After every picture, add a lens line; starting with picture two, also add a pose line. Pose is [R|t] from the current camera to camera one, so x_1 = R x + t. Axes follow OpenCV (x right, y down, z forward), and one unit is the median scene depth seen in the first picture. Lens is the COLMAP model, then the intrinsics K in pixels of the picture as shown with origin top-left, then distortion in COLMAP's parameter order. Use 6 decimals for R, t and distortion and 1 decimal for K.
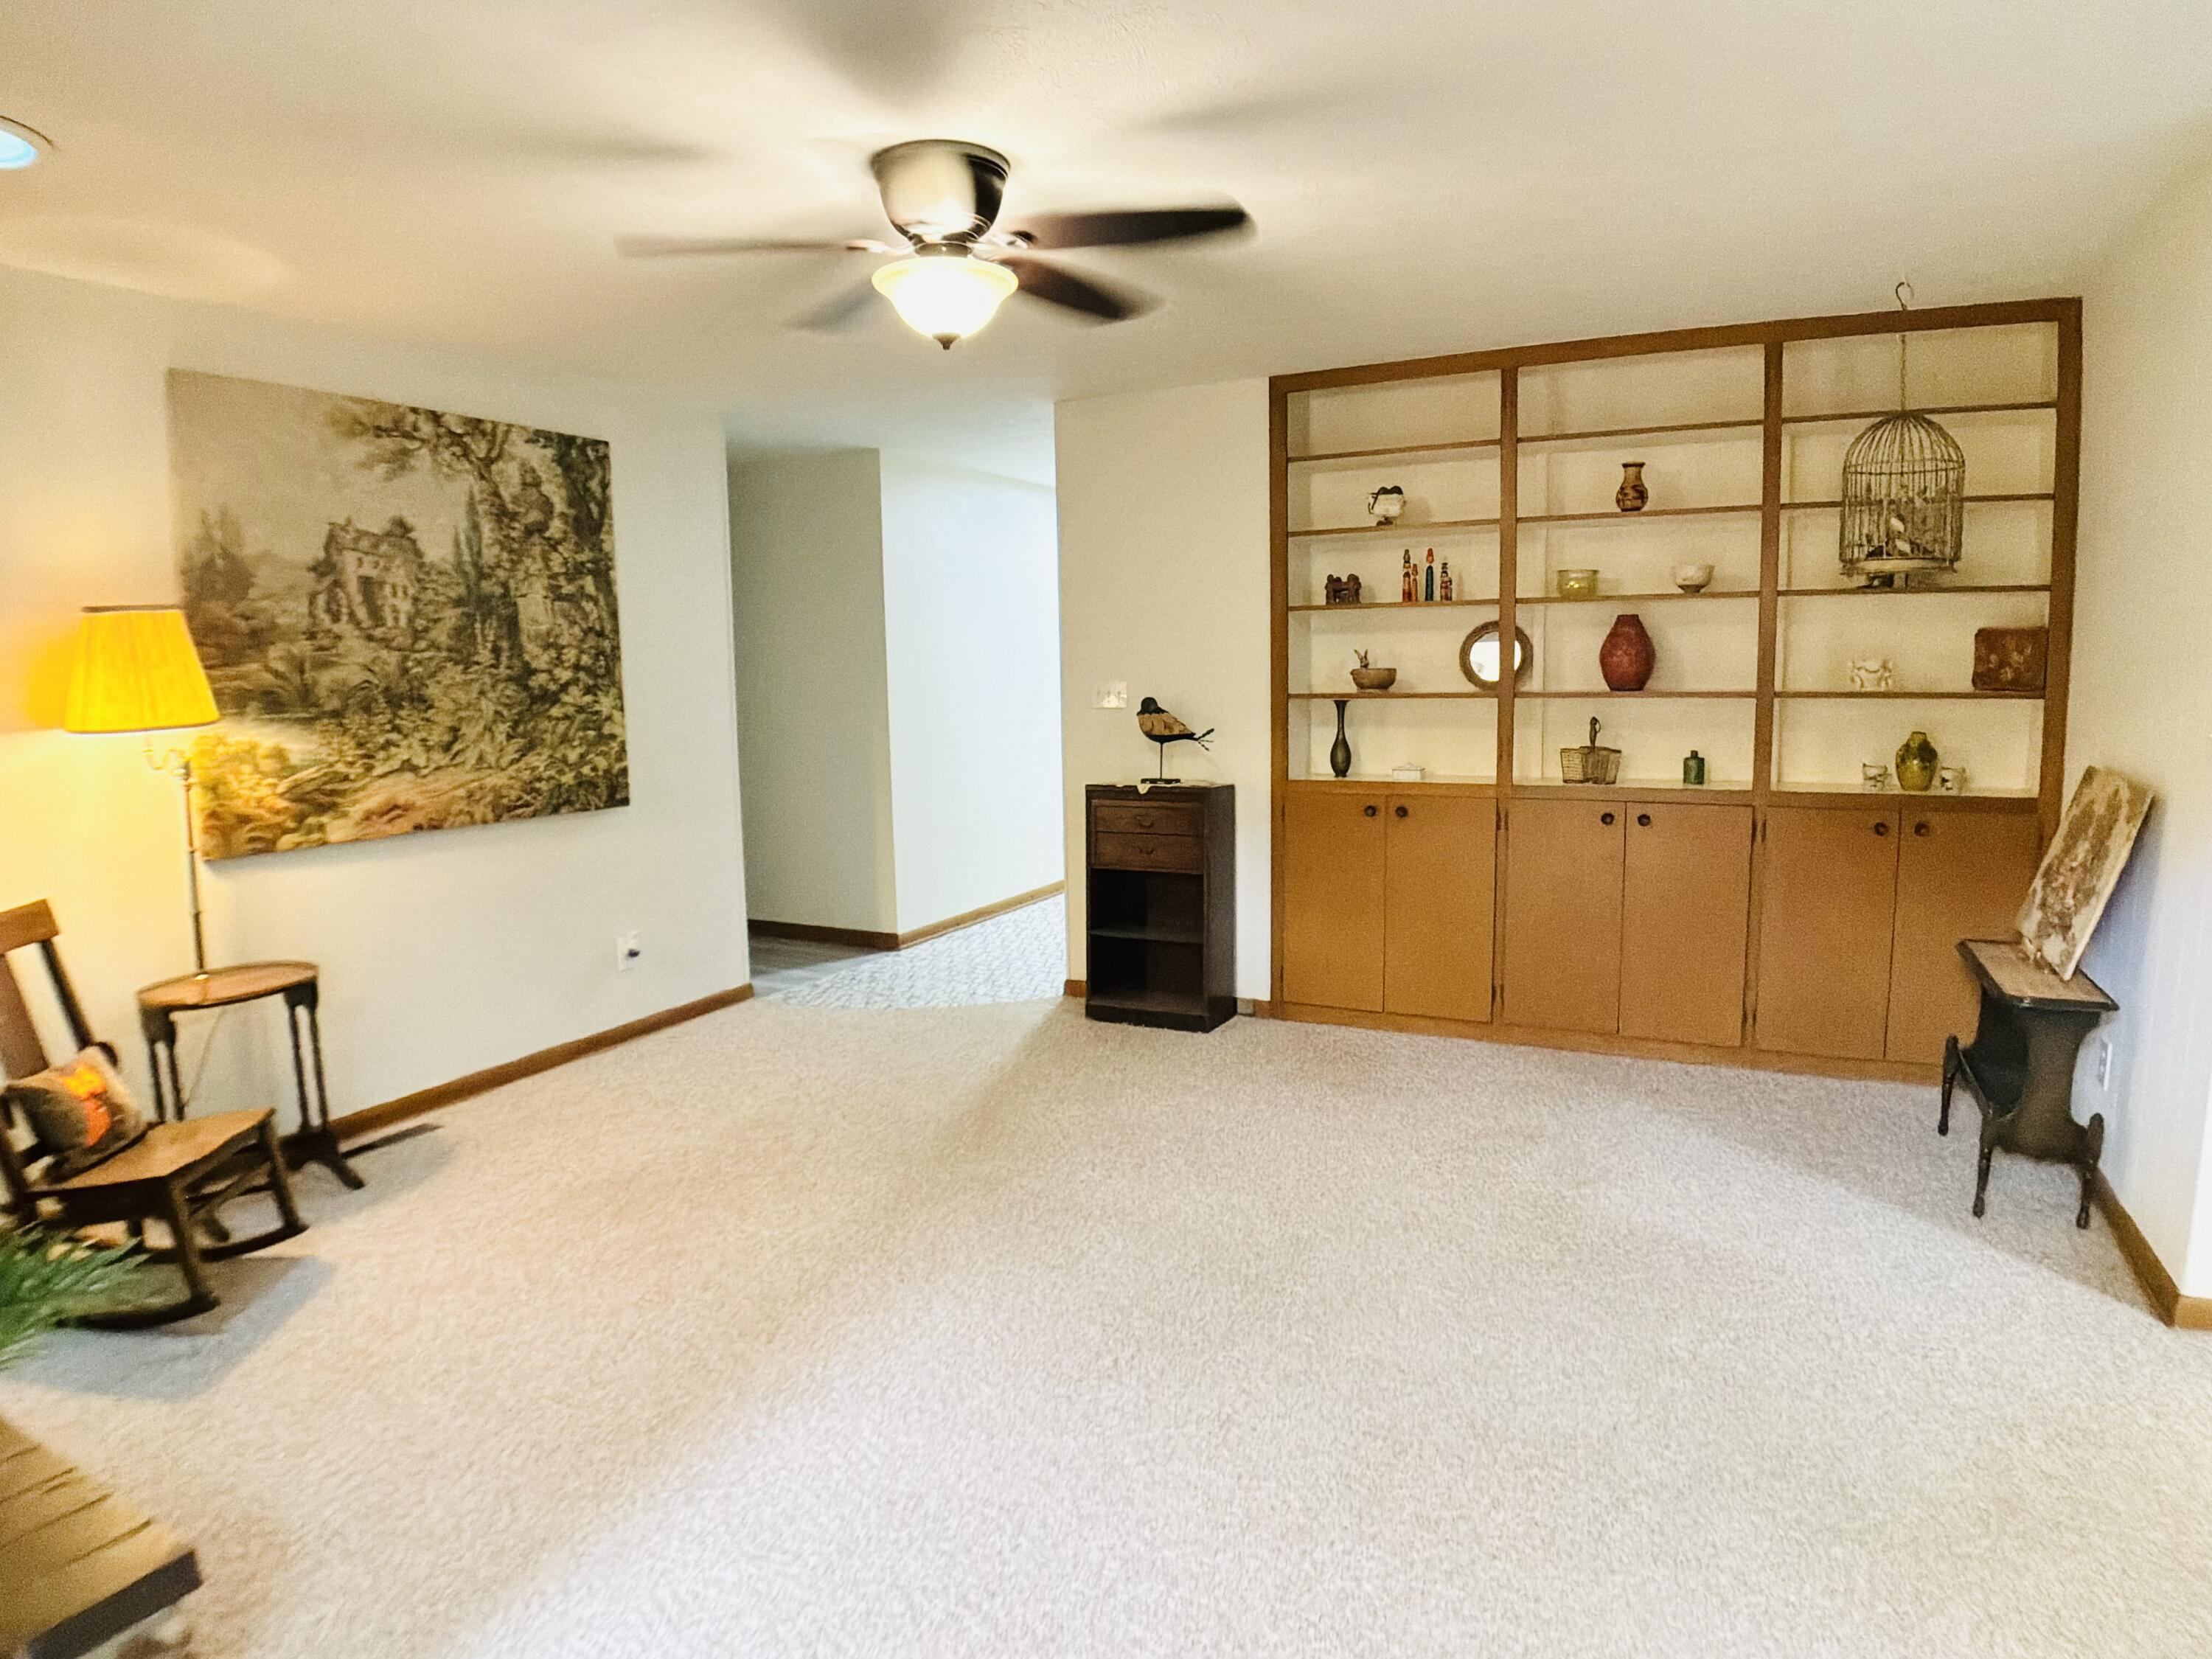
lens RADIAL K [[1269.8, 0, 1094.8], [0, 1269.8, 828.6], [0, 0, 1]] dist [-0.076923, -0.004222]
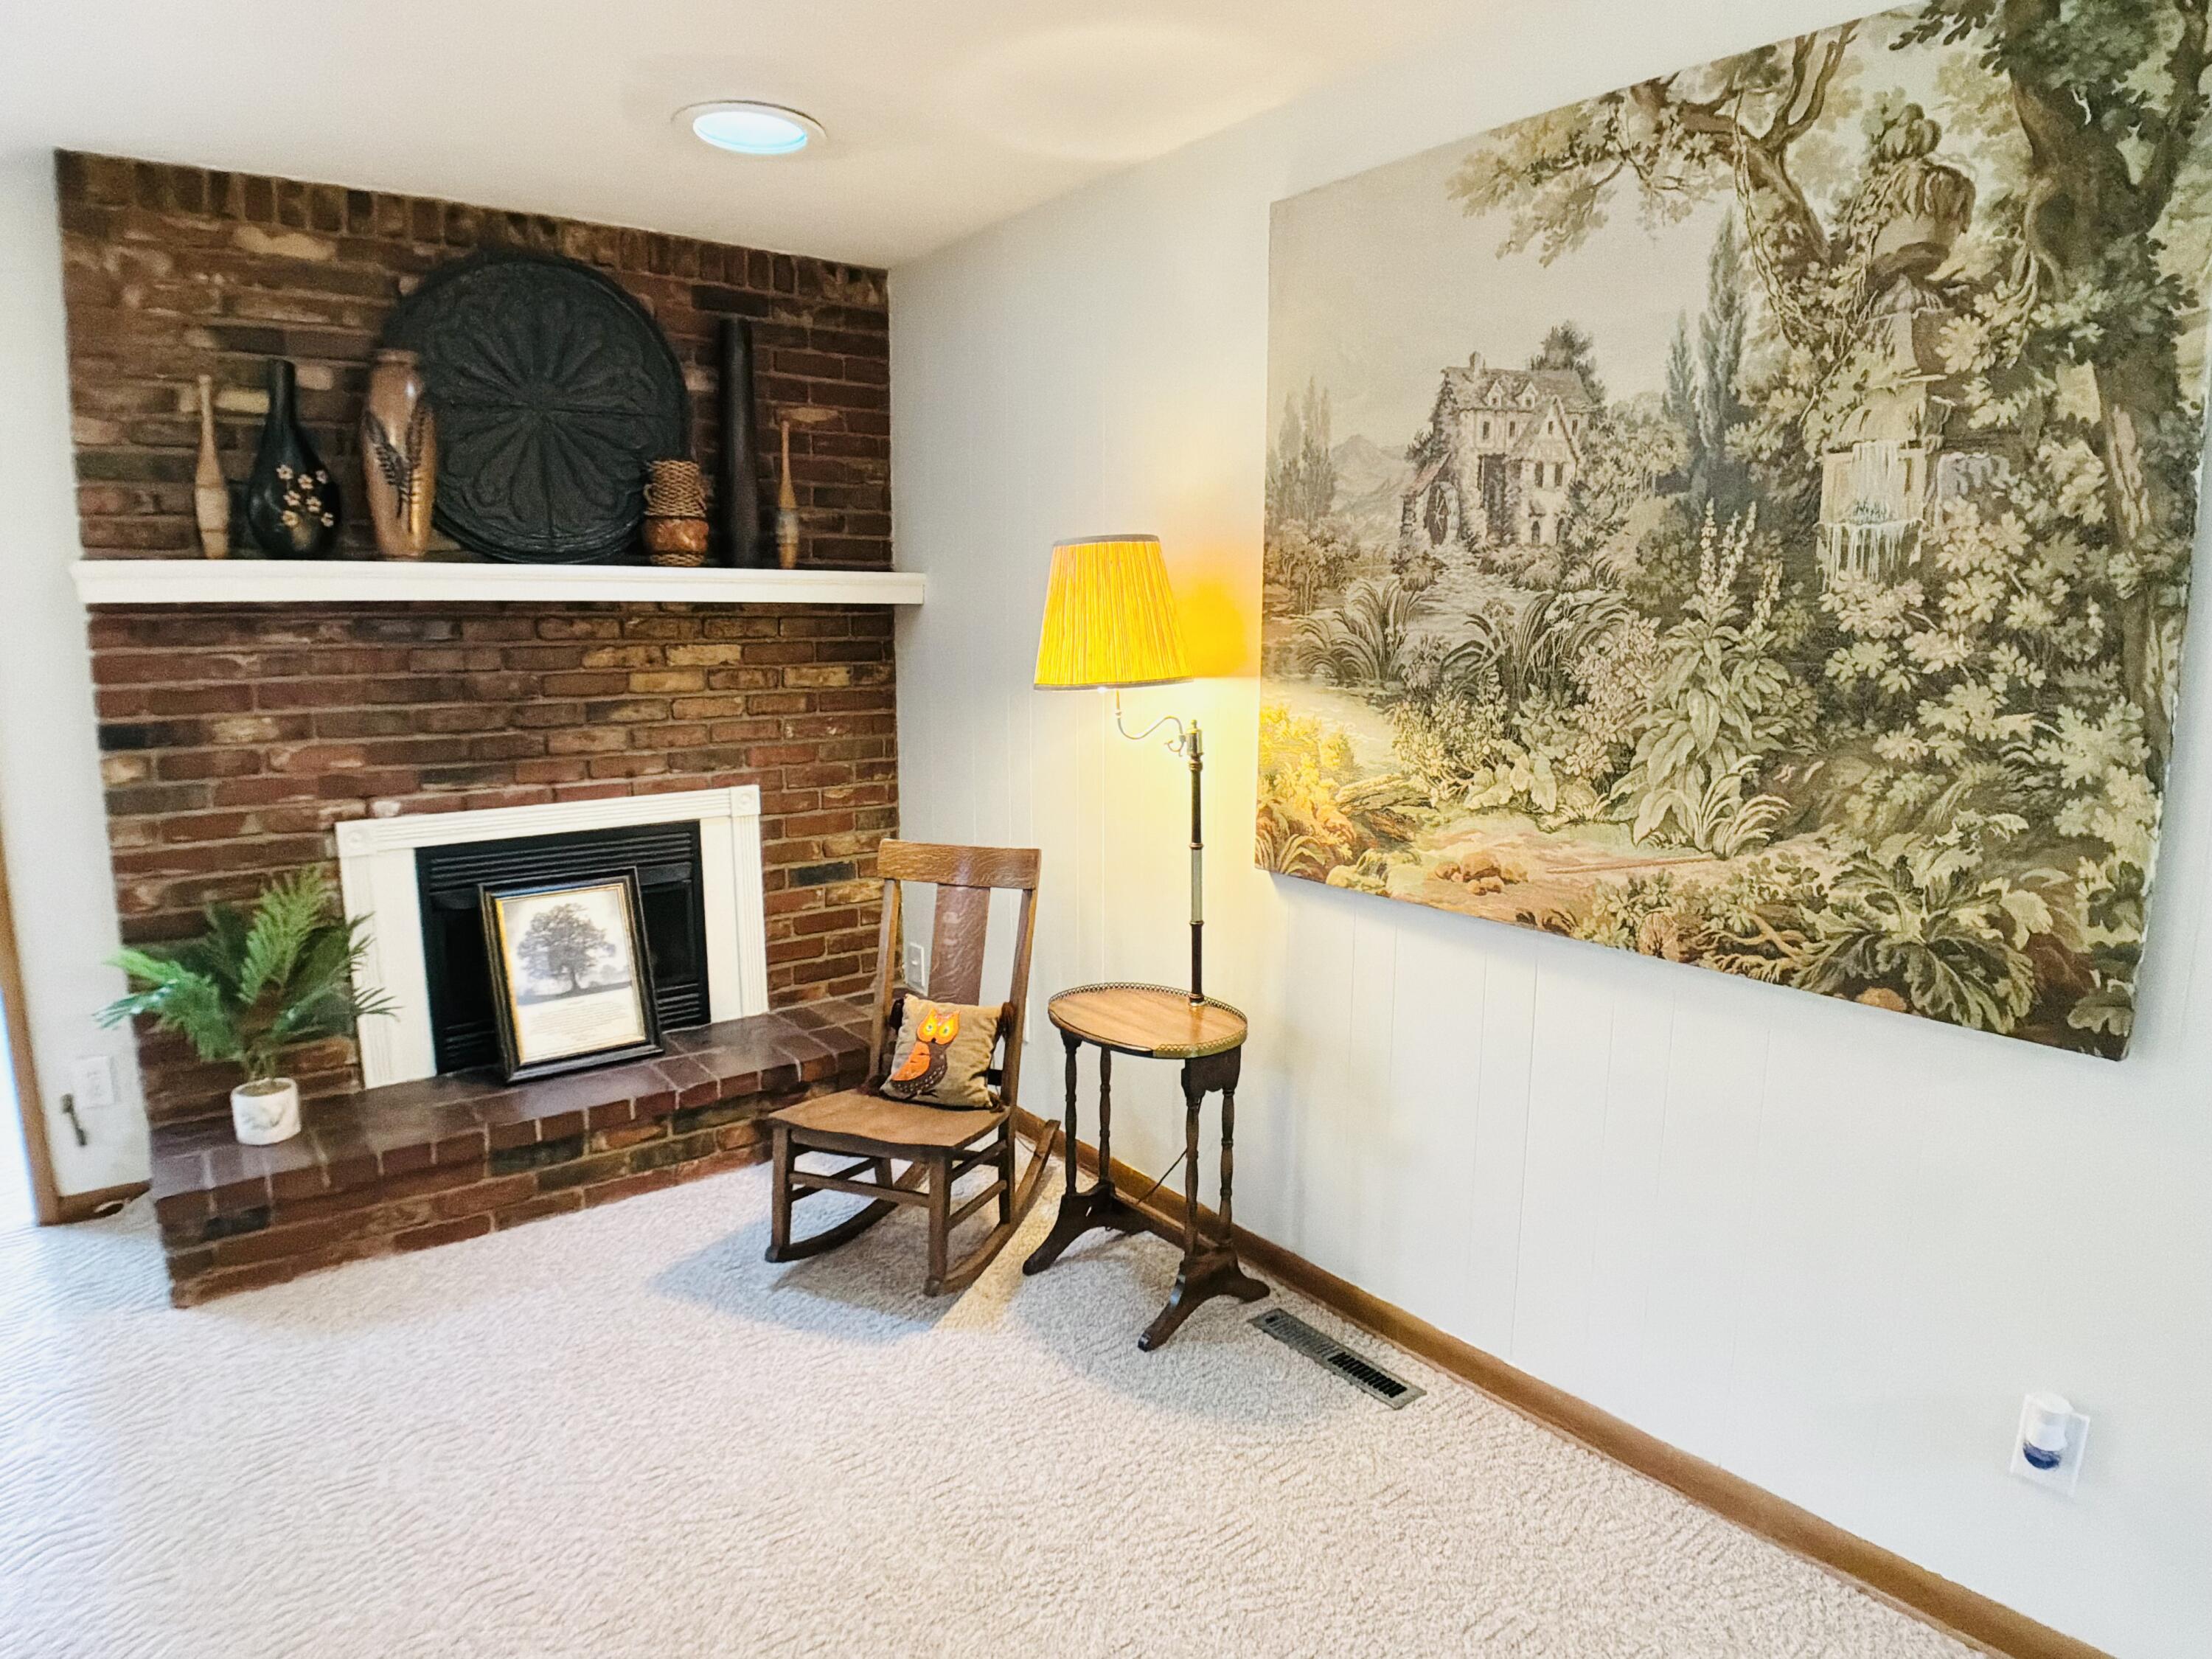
lens RADIAL K [[1269.8, 0, 1094.8], [0, 1269.8, 828.6], [0, 0, 1]] dist [-0.076923, -0.004222]
pose [[-0.425823, 0.164457, -0.889735, 0.013856], [-0.103749, 0.967983, 0.228574, -0.142753], [0.898839, 0.189641, -0.395127, 1.027739]]
